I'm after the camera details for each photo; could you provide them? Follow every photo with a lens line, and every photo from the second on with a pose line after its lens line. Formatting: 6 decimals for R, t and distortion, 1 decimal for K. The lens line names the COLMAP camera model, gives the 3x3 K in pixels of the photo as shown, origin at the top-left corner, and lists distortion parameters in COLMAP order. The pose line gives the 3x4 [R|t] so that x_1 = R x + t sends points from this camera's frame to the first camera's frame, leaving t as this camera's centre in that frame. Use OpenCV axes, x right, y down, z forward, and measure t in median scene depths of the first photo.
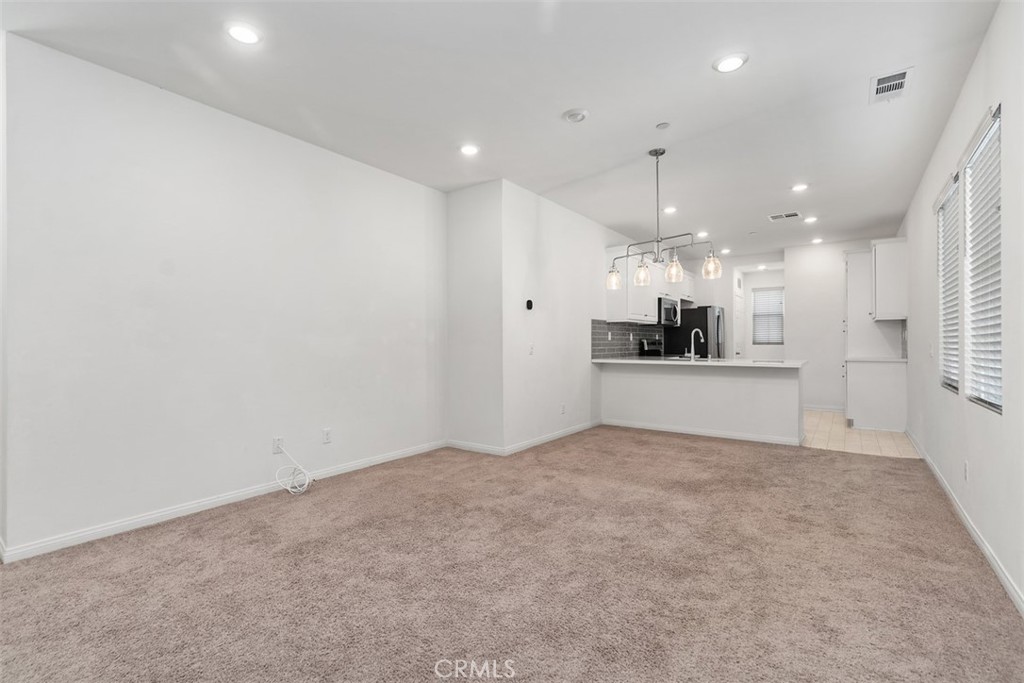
lens RADIAL K [[462.8, 0, 506.2], [0, 462.8, 341.4], [0, 0, 1]] dist [0.014002, -0.000296]
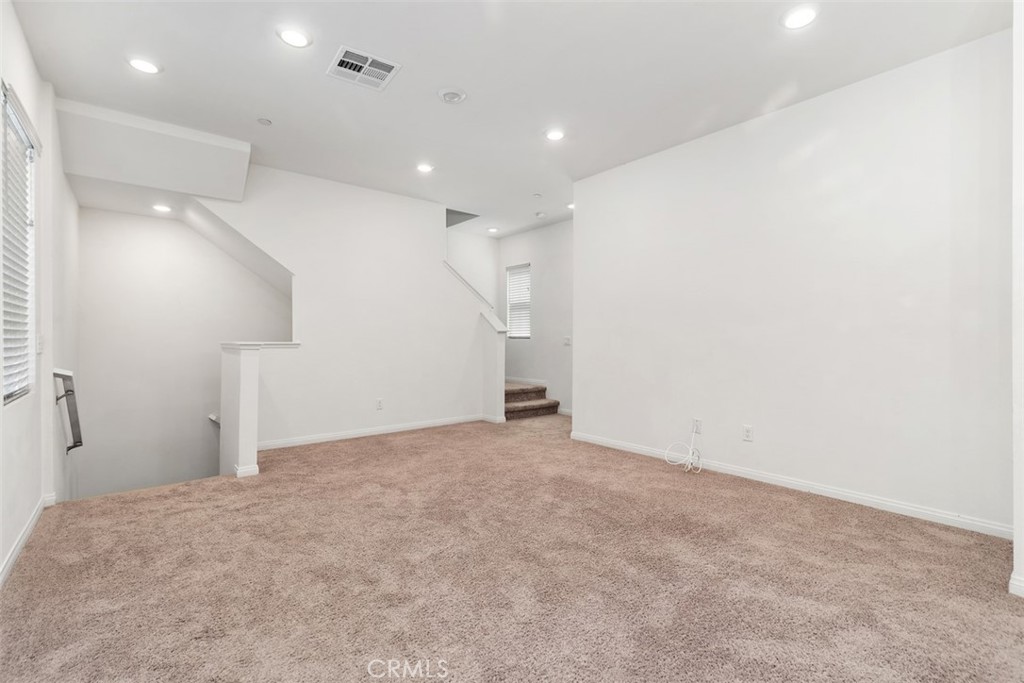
lens RADIAL K [[462.8, 0, 506.2], [0, 462.8, 341.4], [0, 0, 1]] dist [0.014002, -0.000296]
pose [[-0.254649, 0.012316, -0.966955, 0.631300], [0.000733, 0.999921, 0.012543, 0.009989], [0.967033, 0.002485, -0.254638, 0.782265]]
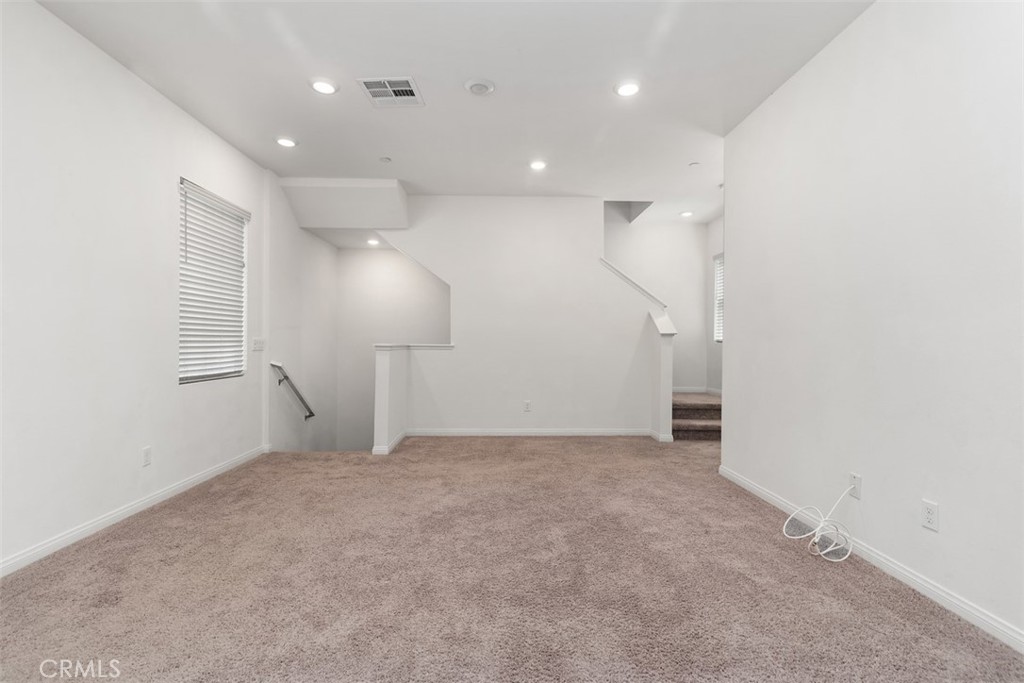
lens RADIAL K [[462.8, 0, 506.2], [0, 462.8, 341.4], [0, 0, 1]] dist [0.014002, -0.000296]
pose [[-0.791952, 0.004091, -0.610570, 0.301209], [0.001369, 0.999987, 0.004925, 0.010727], [0.610582, 0.003064, -0.791947, 1.130752]]
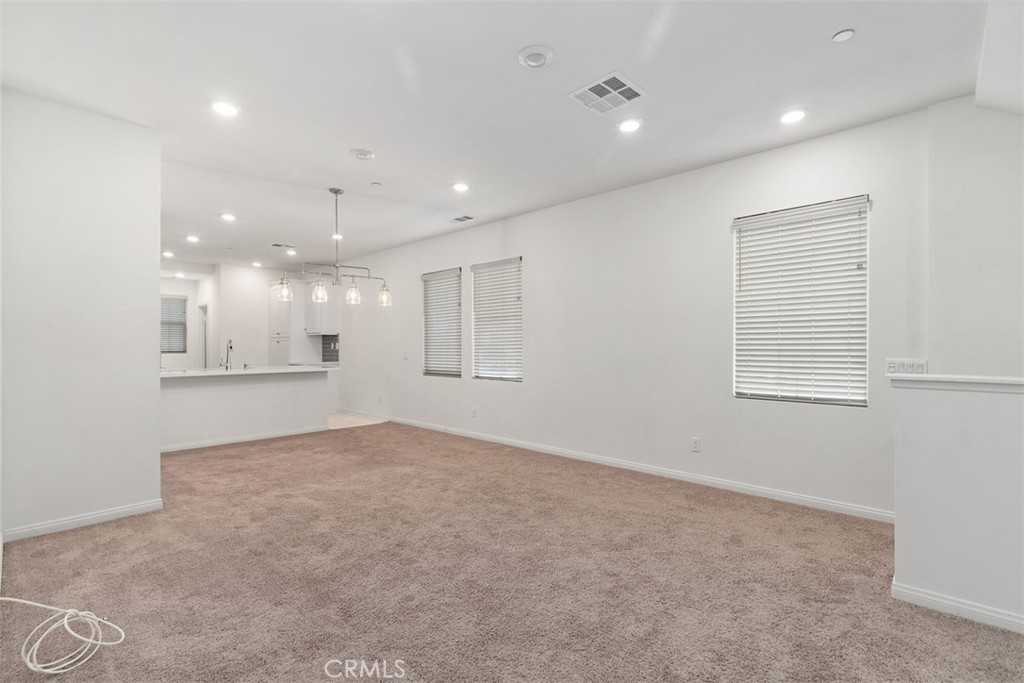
lens RADIAL K [[462.8, 0, 506.2], [0, 462.8, 341.4], [0, 0, 1]] dist [0.014002, -0.000296]
pose [[0.131141, 0.016046, 0.991234, -0.801129], [-0.002257, 0.999871, -0.015887, -0.009214], [-0.991361, -0.000153, 0.131160, 0.429860]]
